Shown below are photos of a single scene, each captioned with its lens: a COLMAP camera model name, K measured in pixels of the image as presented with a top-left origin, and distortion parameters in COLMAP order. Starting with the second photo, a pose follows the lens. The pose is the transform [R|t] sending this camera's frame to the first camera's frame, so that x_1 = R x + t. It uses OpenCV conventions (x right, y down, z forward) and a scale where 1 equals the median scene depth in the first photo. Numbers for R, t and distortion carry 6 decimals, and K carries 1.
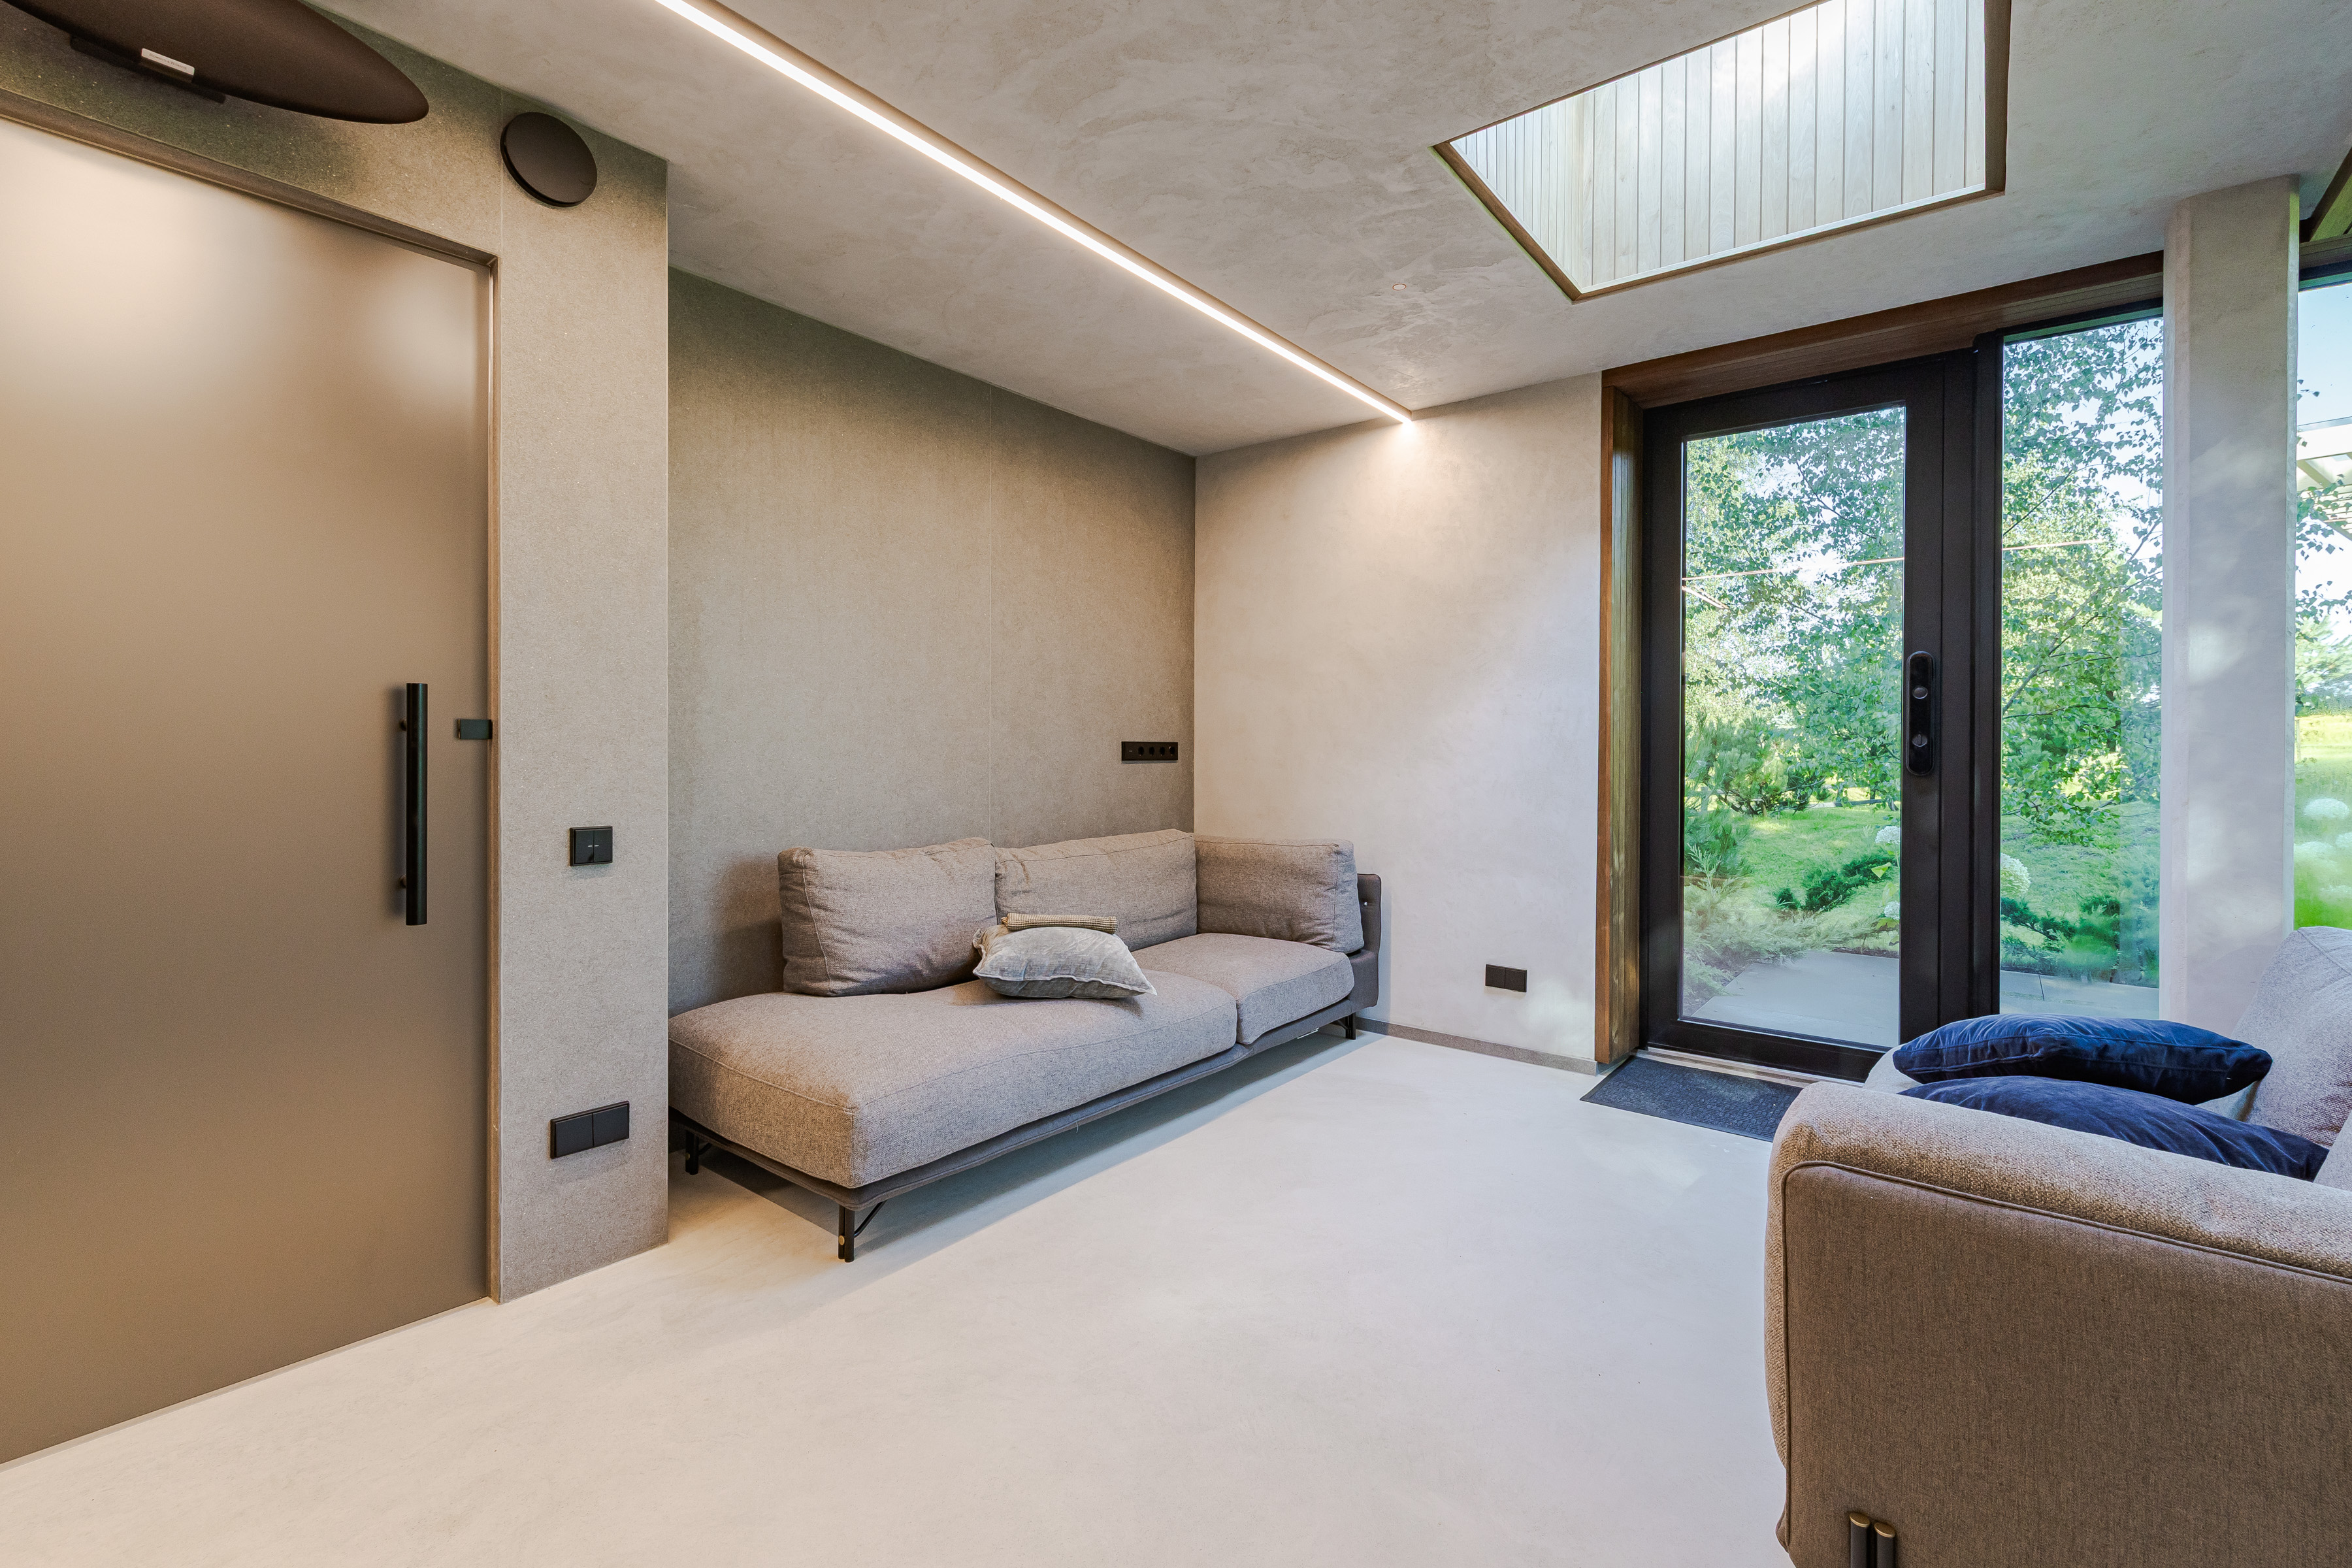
lens RADIAL K [[1022.5, 0, 1183.5], [0, 1022.5, 755.8], [0, 0, 1]] dist [0.000586, -0.000176]
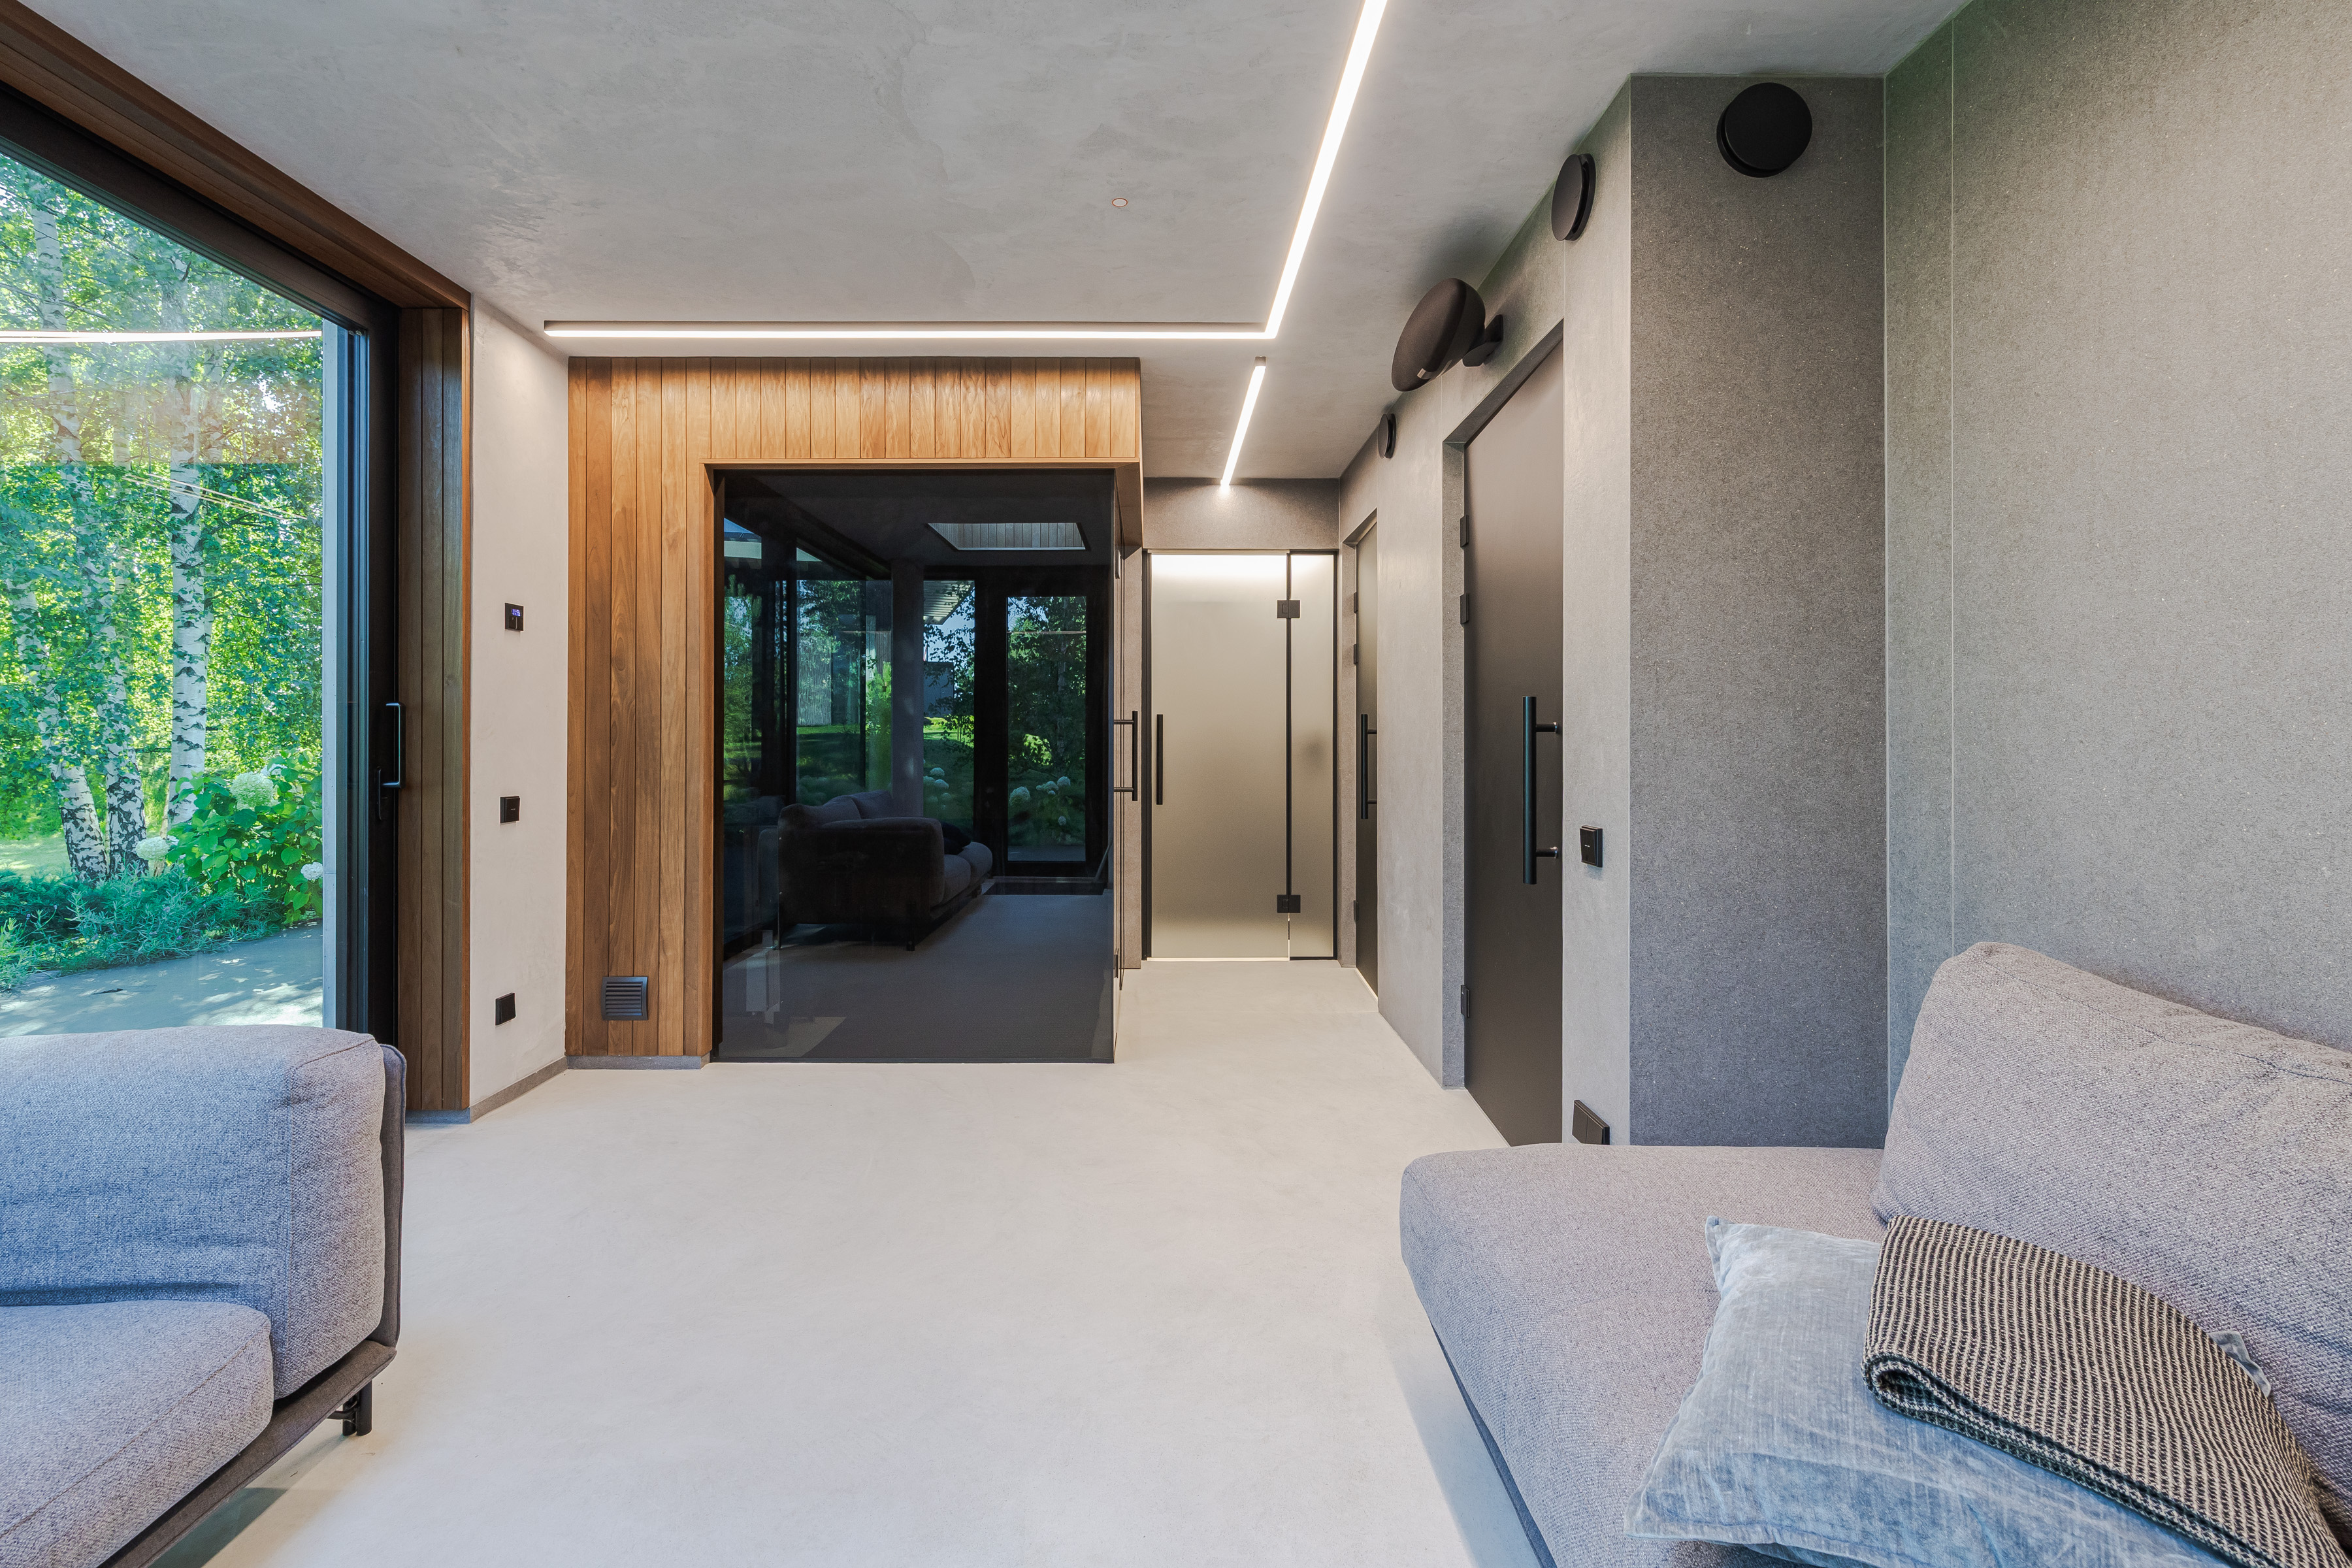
lens RADIAL K [[1022.5, 0, 1183.5], [0, 1022.5, 755.8], [0, 0, 1]] dist [0.000586, -0.000176]
pose [[-0.763984, 0.008028, -0.645185, 0.277247], [-0.007810, 0.999734, 0.021689, -0.014589], [0.645188, 0.021609, -0.763718, 1.135381]]
